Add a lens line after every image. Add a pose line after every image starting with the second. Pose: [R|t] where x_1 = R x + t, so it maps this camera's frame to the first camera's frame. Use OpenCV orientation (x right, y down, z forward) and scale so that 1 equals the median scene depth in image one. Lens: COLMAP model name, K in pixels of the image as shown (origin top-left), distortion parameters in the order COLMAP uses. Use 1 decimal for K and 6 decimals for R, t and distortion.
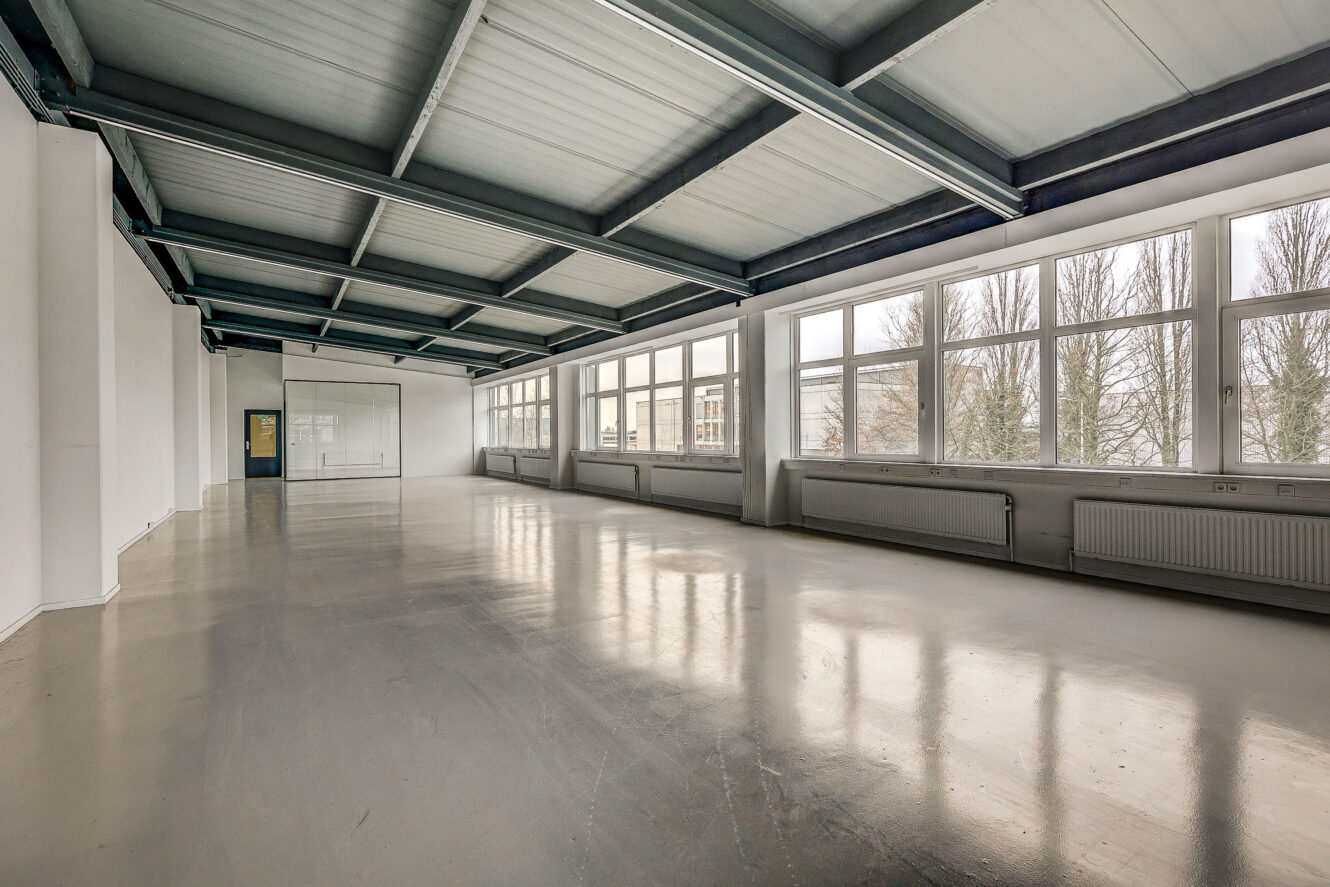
lens RADIAL K [[739.3, 0, 663.1], [0, 739.3, 447.9], [0, 0, 1]] dist [0.039435, 0.000280]
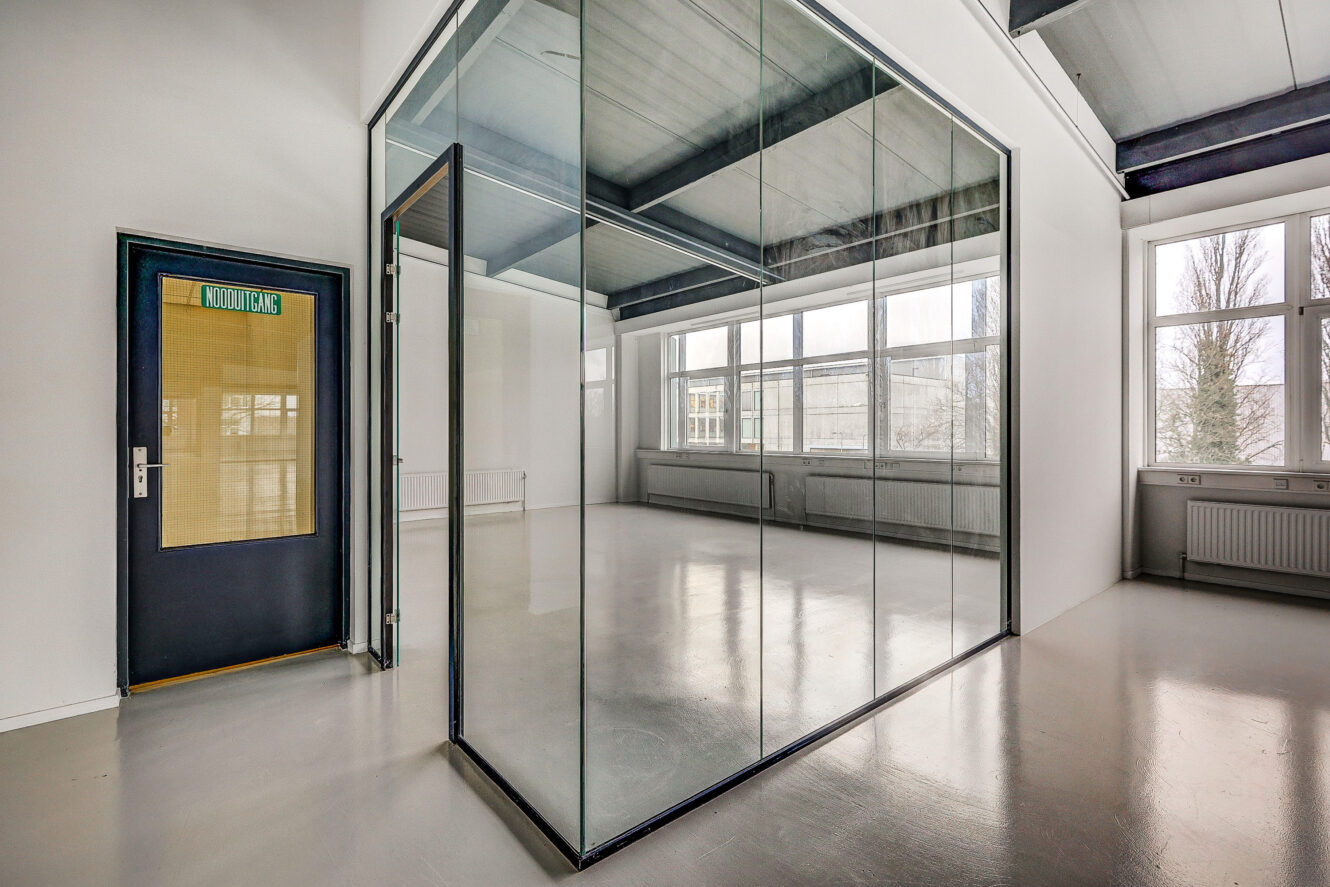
lens RADIAL K [[596.7, 0, 674.2], [0, 596.7, 428.9], [0, 0, 1]] dist [-0.003685, -0.000375]
pose [[0.974399, 0.006950, 0.224720, -0.231013], [-0.001605, 0.999712, -0.023957, -0.003519], [-0.224822, 0.022983, 0.974129, 0.416019]]
